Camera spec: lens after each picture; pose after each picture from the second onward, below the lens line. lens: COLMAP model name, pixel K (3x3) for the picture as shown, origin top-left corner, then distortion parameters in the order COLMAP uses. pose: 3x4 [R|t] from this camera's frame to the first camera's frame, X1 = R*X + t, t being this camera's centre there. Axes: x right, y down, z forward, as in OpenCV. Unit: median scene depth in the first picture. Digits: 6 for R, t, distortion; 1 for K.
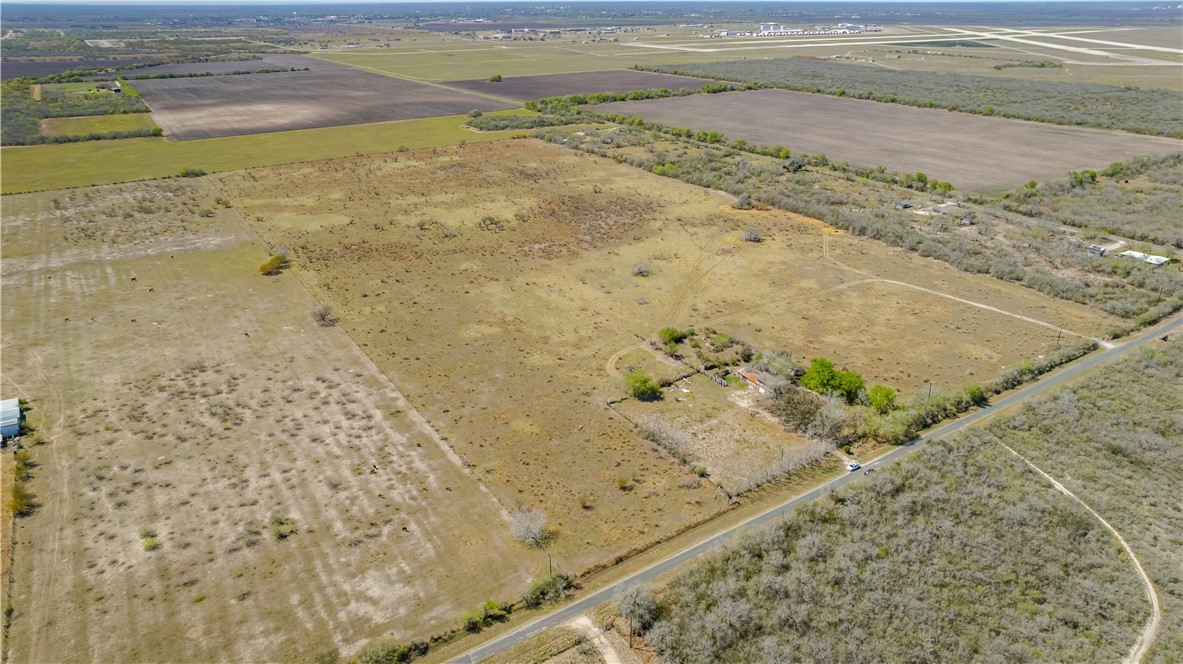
lens RADIAL K [[764.9, 0, 596.6], [0, 764.9, 331.2], [0, 0, 1]] dist [-0.062099, 0.069780]
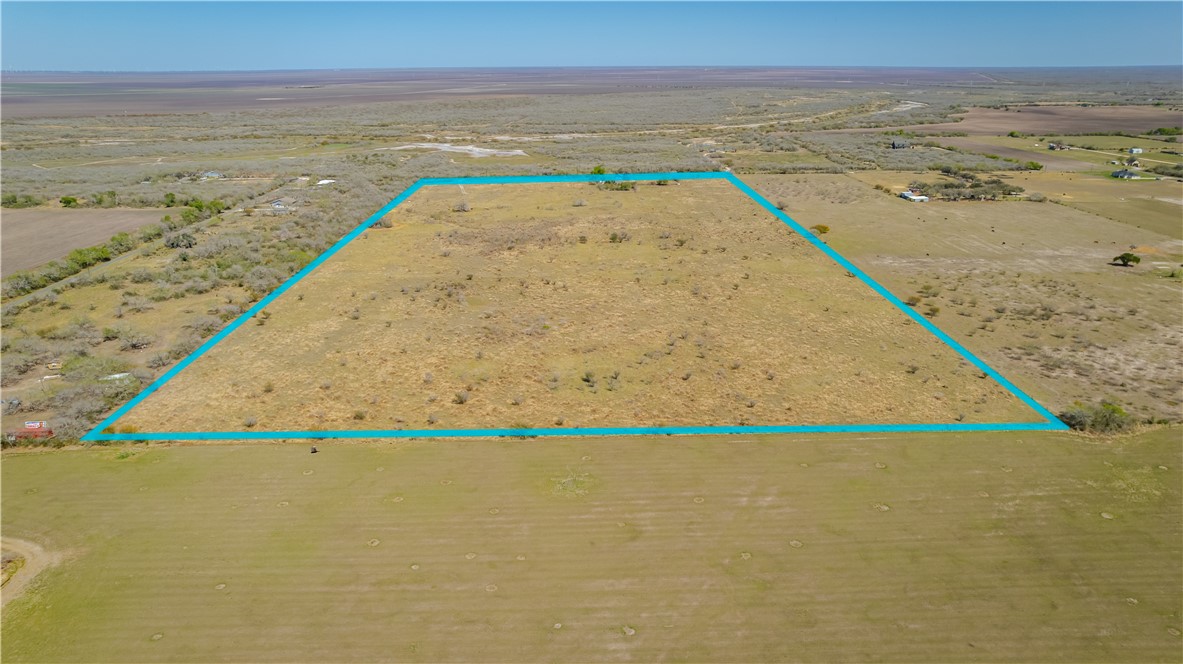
lens RADIAL K [[764.9, 0, 597.4], [0, 764.9, 331.2], [0, 0, 1]] dist [-0.062099, 0.069780]
pose [[-0.845963, -0.170076, 0.505391, -0.863550], [0.223114, 0.747927, 0.625160, -0.916073], [-0.484321, 0.641622, -0.594773, 2.249042]]
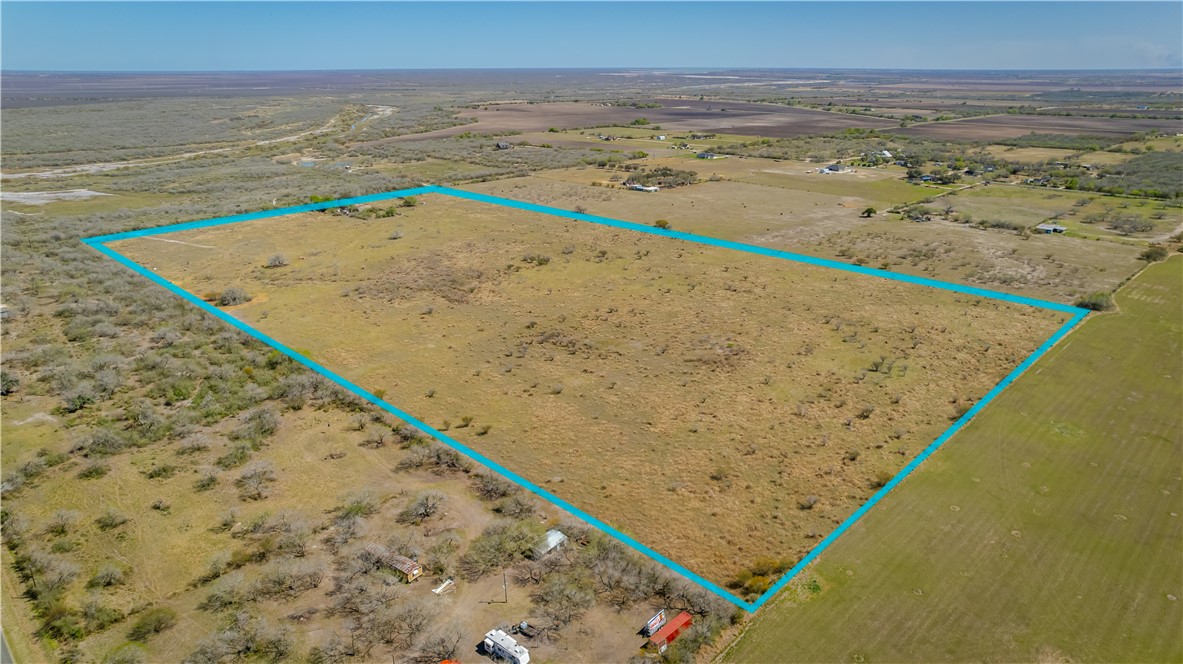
lens RADIAL K [[764.9, 0, 596.0], [0, 764.9, 333.6], [0, 0, 1]] dist [-0.062099, 0.069780]
pose [[-0.979205, 0.072780, -0.189369, -0.024836], [-0.077274, 0.729264, 0.679855, -0.986771], [0.187580, 0.680350, -0.708475, 2.346143]]
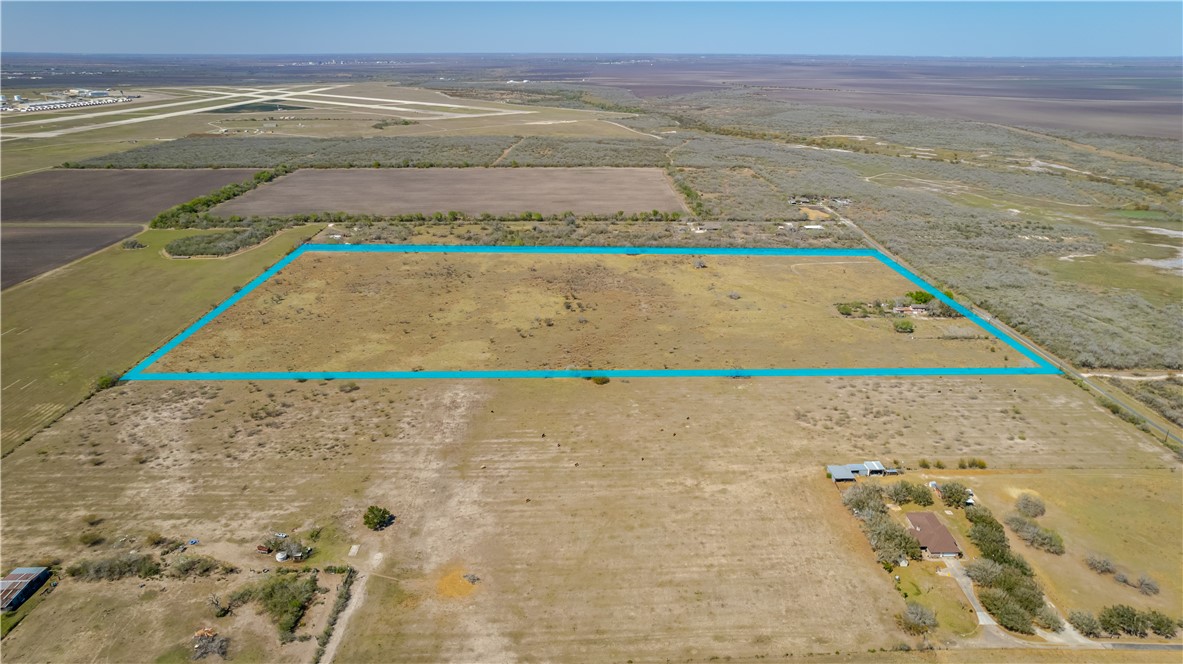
lens RADIAL K [[764.9, 0, 596.0], [0, 764.9, 335.1], [0, 0, 1]] dist [-0.062099, 0.069780]
pose [[0.534686, -0.294192, 0.792188, -1.435280], [0.336553, 0.934024, 0.119709, -0.305485], [-0.775140, 0.202607, 0.598421, 0.348249]]
